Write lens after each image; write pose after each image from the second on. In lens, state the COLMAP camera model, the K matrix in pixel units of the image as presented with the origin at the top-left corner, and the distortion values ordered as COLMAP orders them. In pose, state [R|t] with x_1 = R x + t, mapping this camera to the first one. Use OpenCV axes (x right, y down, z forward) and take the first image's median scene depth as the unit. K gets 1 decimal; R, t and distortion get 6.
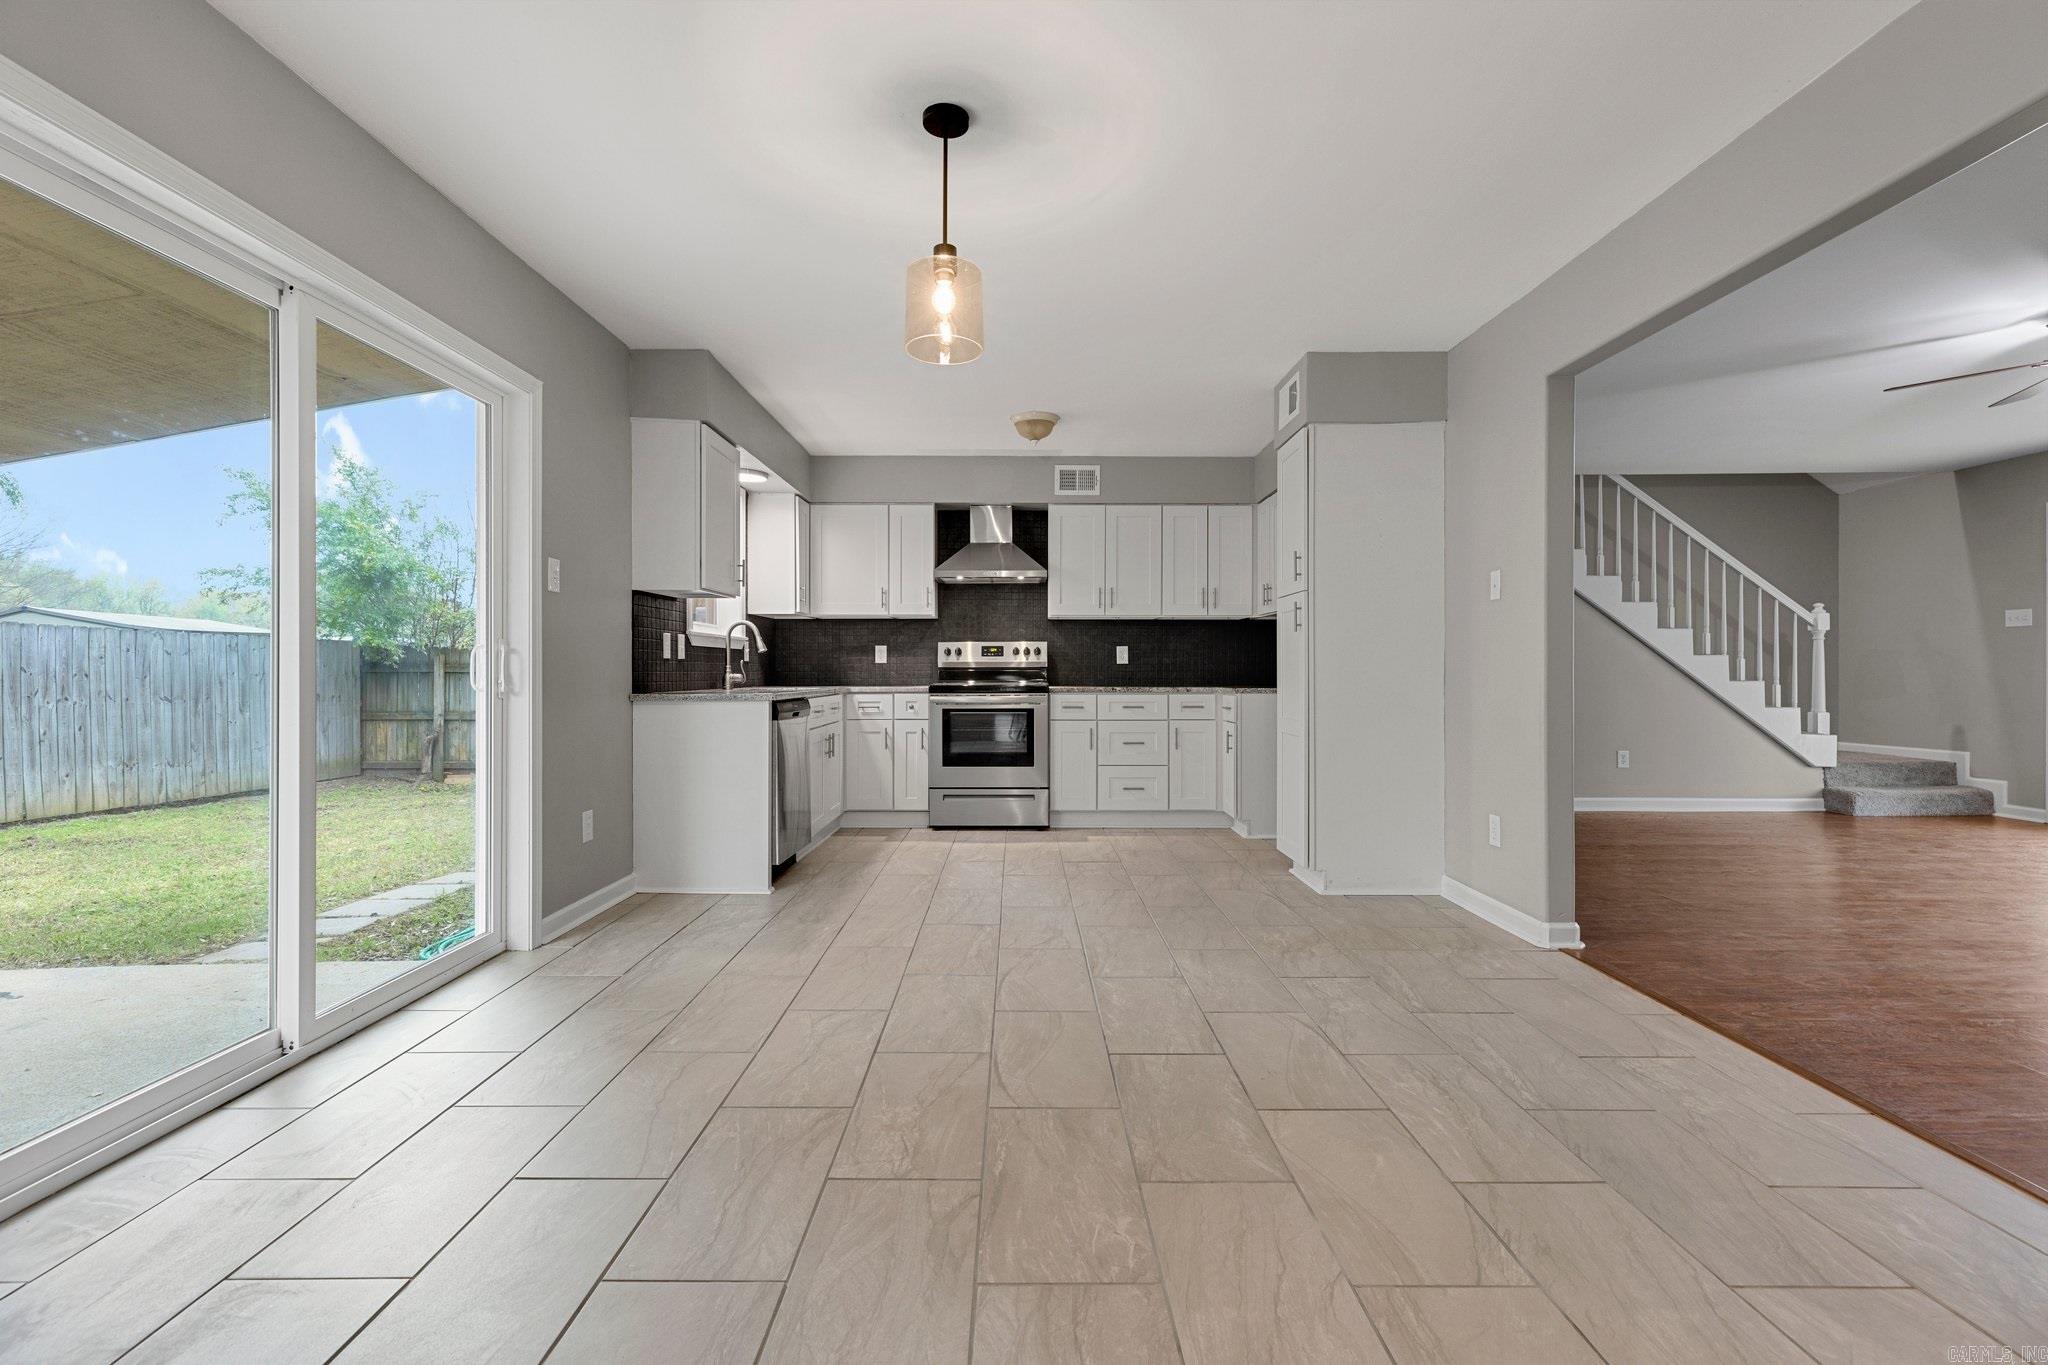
lens RADIAL K [[927.3, 0, 1024.9], [0, 927.3, 673.2], [0, 0, 1]] dist [0.008586, -0.000004]
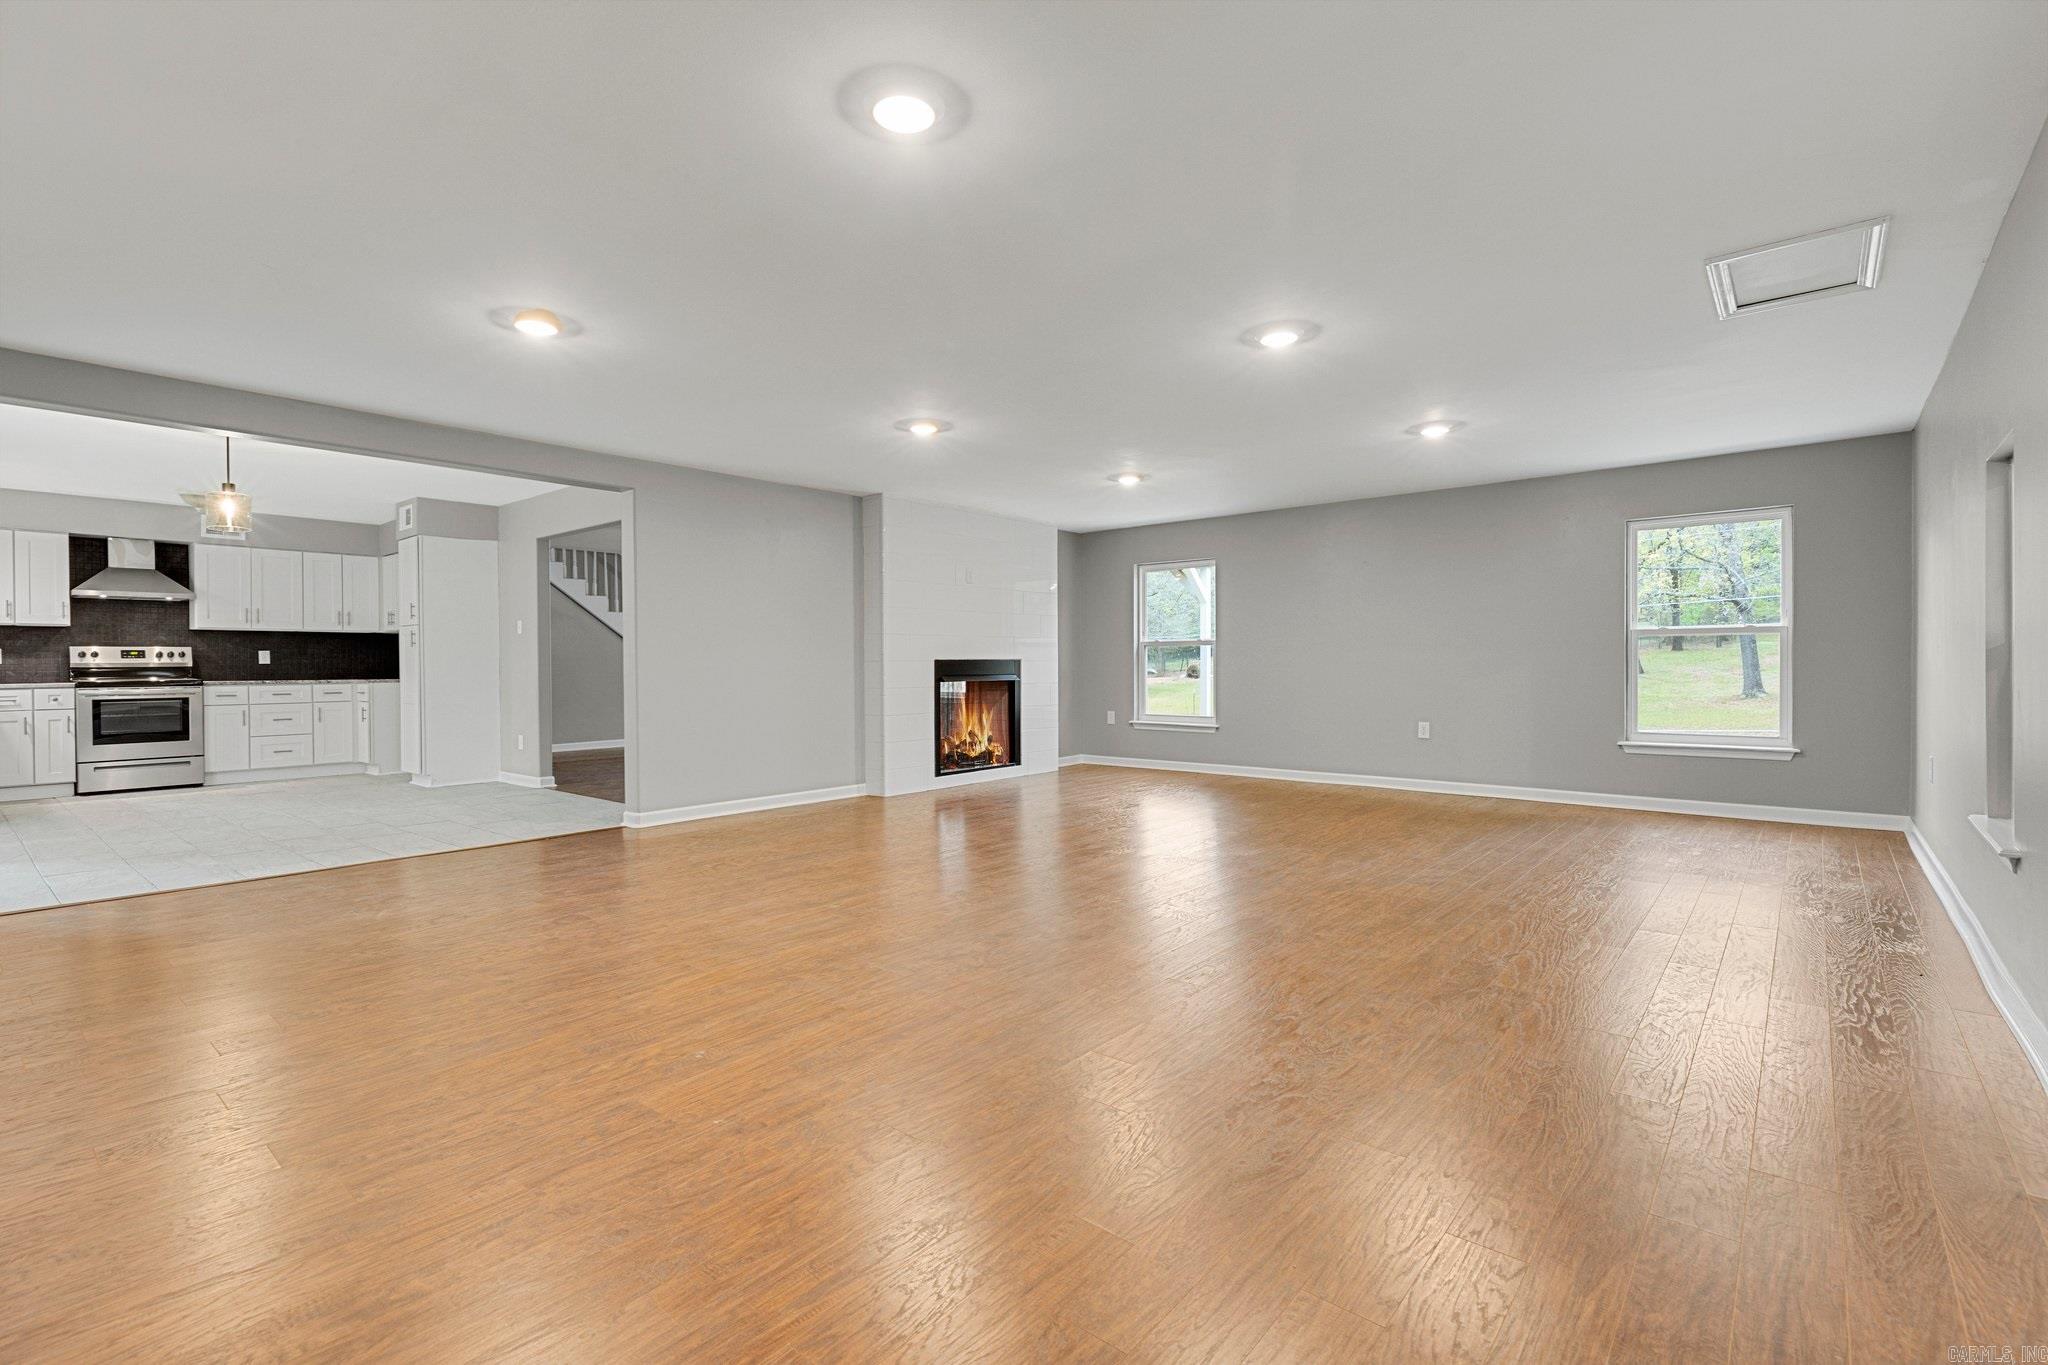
lens RADIAL K [[927.3, 0, 1024.9], [0, 927.3, 673.2], [0, 0, 1]] dist [0.008586, -0.000004]
pose [[0.651644, -0.012080, 0.758429, -0.224581], [0.007680, 0.999927, 0.009328, -0.000609], [-0.758486, -0.000253, 0.651689, -0.798324]]
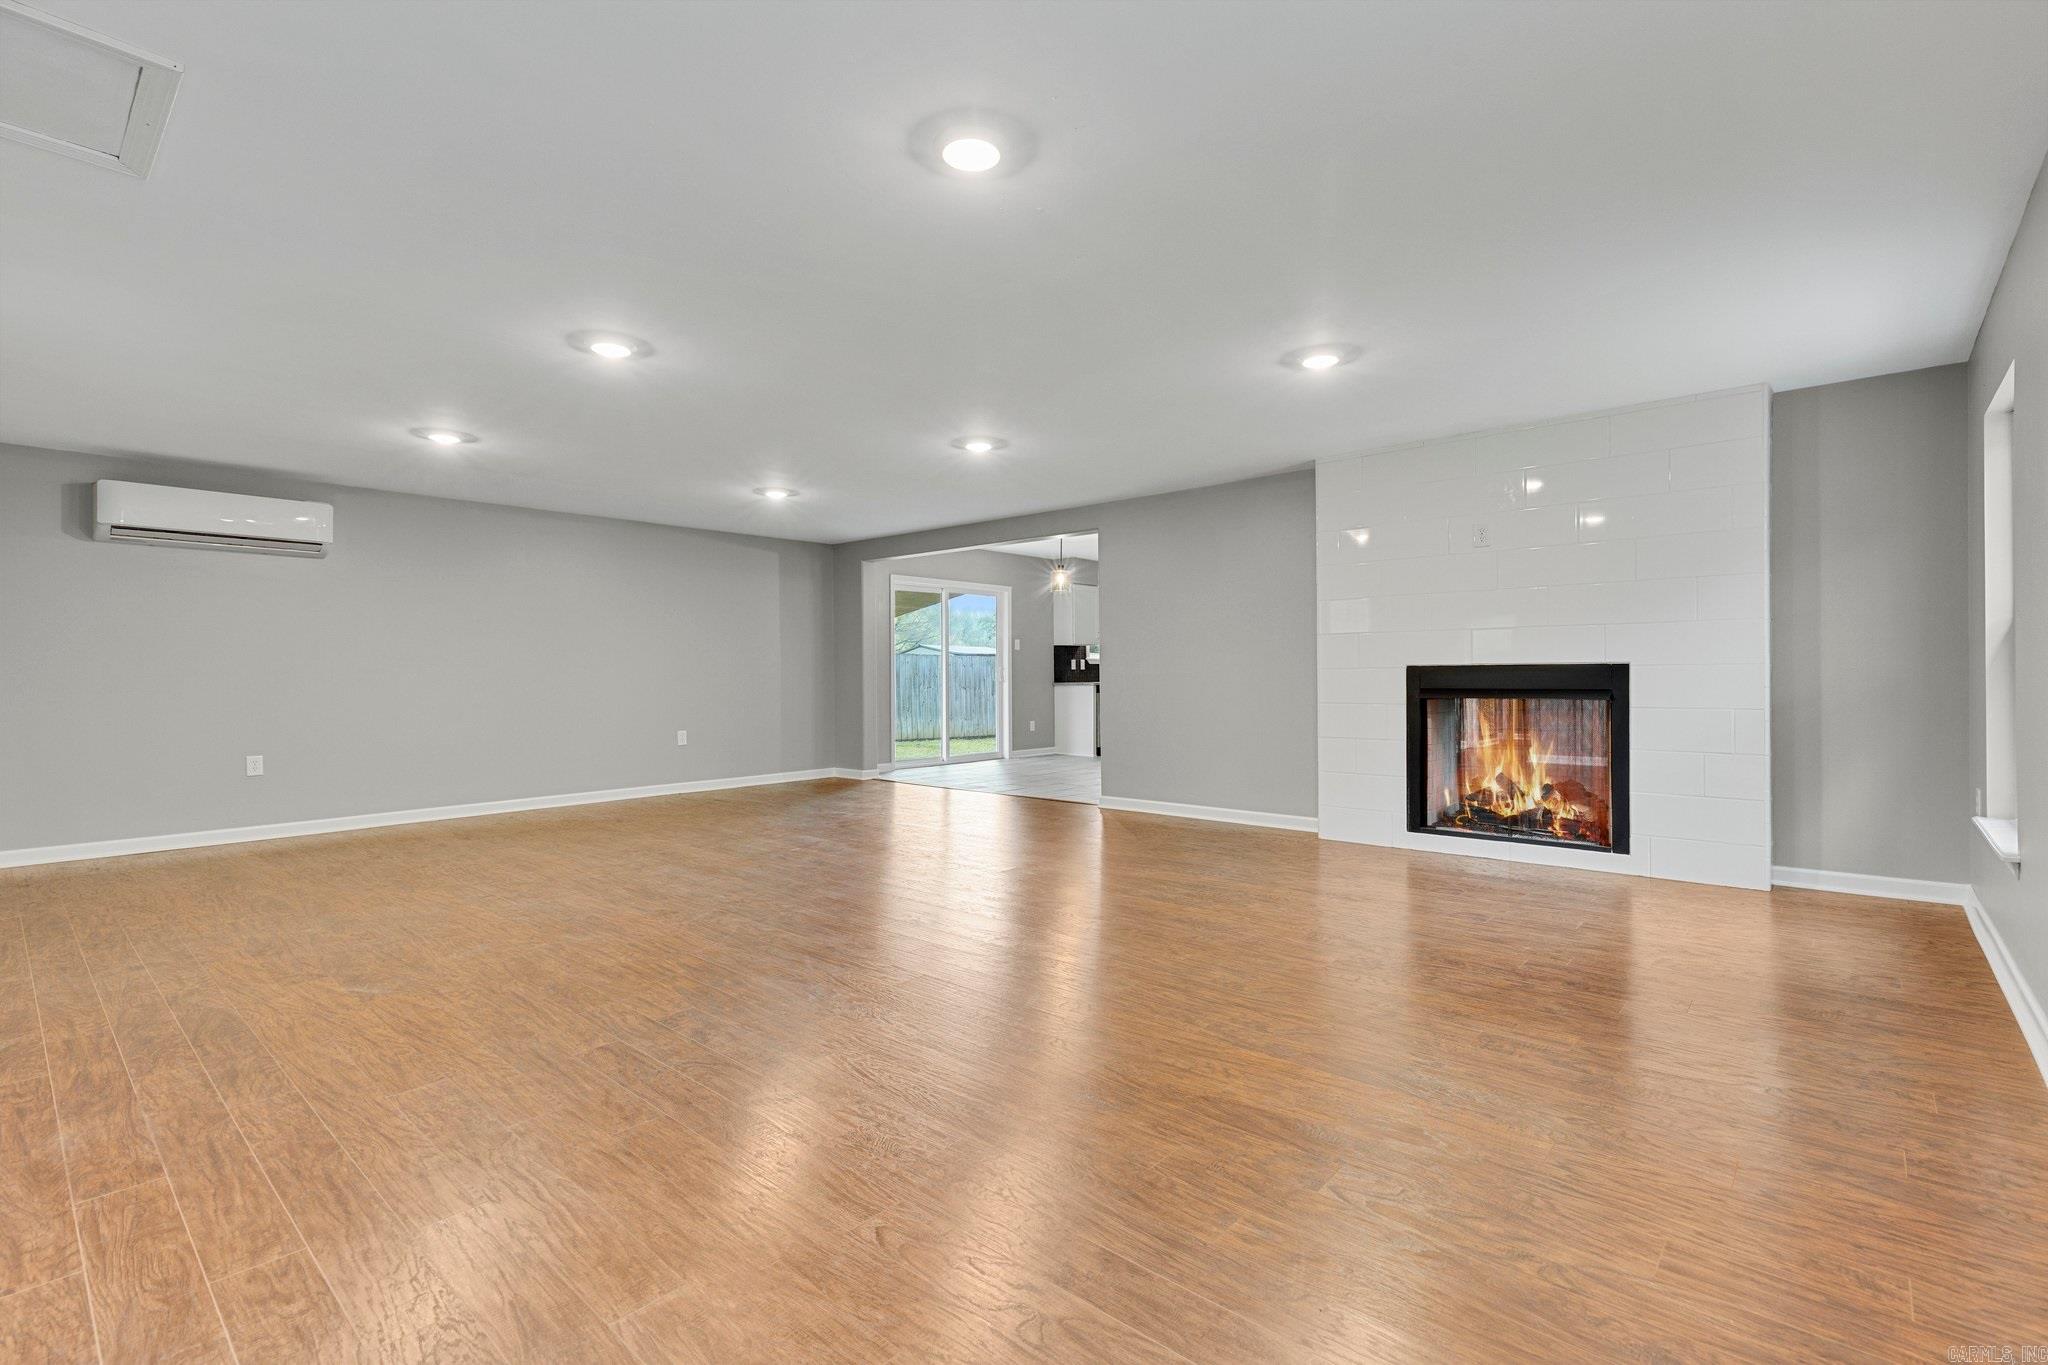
lens RADIAL K [[919.3, 0, 1018.2], [0, 919.3, 673.4], [0, 0, 1]] dist [0.002820, 0.000111]
pose [[0.748912, -0.004124, -0.662656, 0.931463], [0.004705, 0.999989, -0.000906, -0.002071], [0.662652, -0.002440, 0.748923, -0.798459]]
